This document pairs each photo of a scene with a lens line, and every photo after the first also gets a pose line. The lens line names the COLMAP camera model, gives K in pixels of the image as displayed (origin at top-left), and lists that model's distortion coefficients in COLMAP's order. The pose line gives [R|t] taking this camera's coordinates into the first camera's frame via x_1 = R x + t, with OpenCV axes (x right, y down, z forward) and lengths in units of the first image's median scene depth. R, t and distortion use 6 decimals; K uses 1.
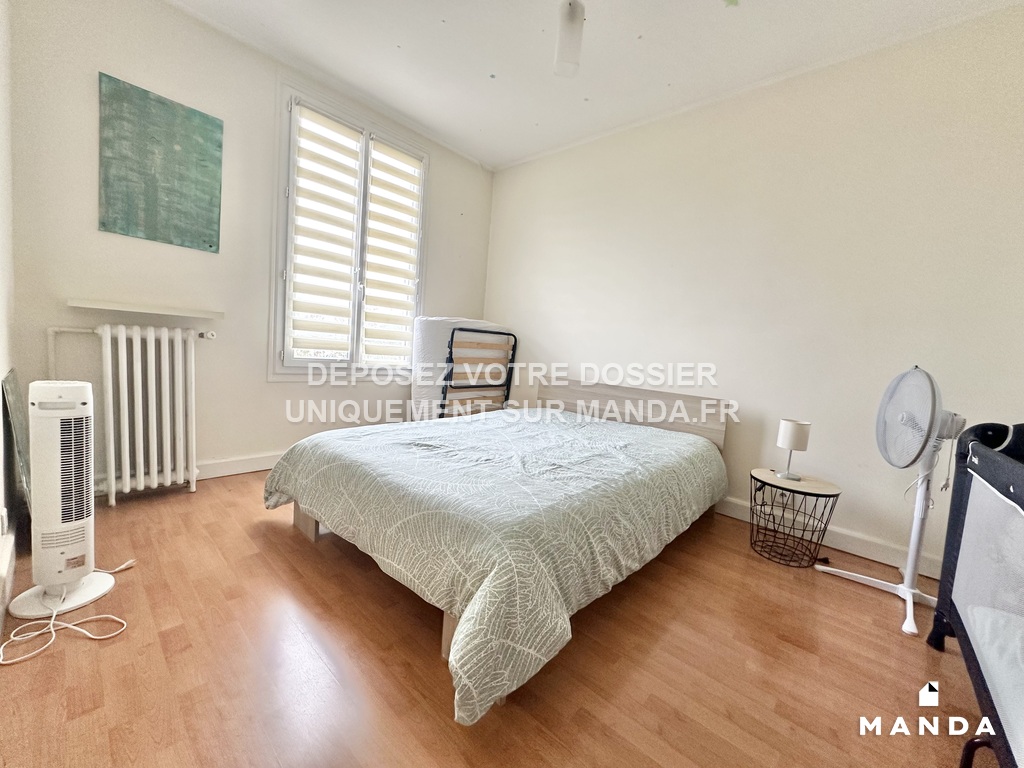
lens RADIAL K [[404.8, 0, 512.0], [0, 404.8, 384.0], [0, 0, 1]] dist [-0.000237, -0.000060]
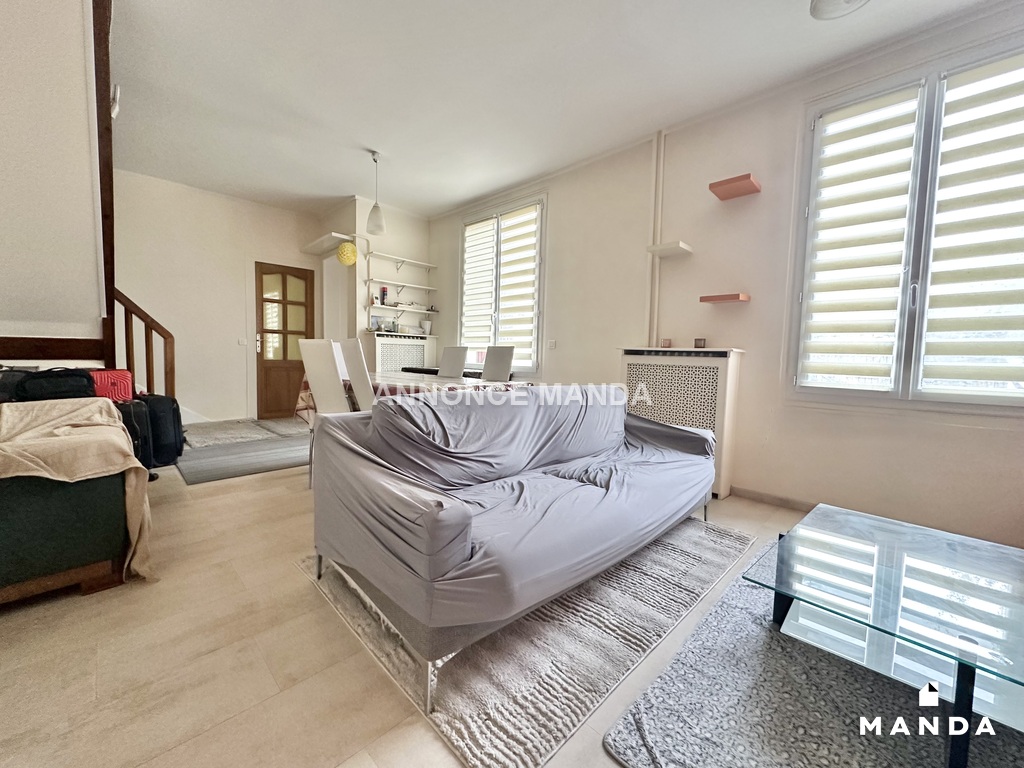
lens RADIAL K [[404.8, 0, 512.0], [0, 404.8, 384.0], [0, 0, 1]] dist [-0.000237, -0.000060]
pose [[-0.027164, -0.014725, -0.999523, 0.389792], [-0.122480, 0.992407, -0.011292, 0.025977], [0.992099, 0.122115, -0.028762, 0.354361]]
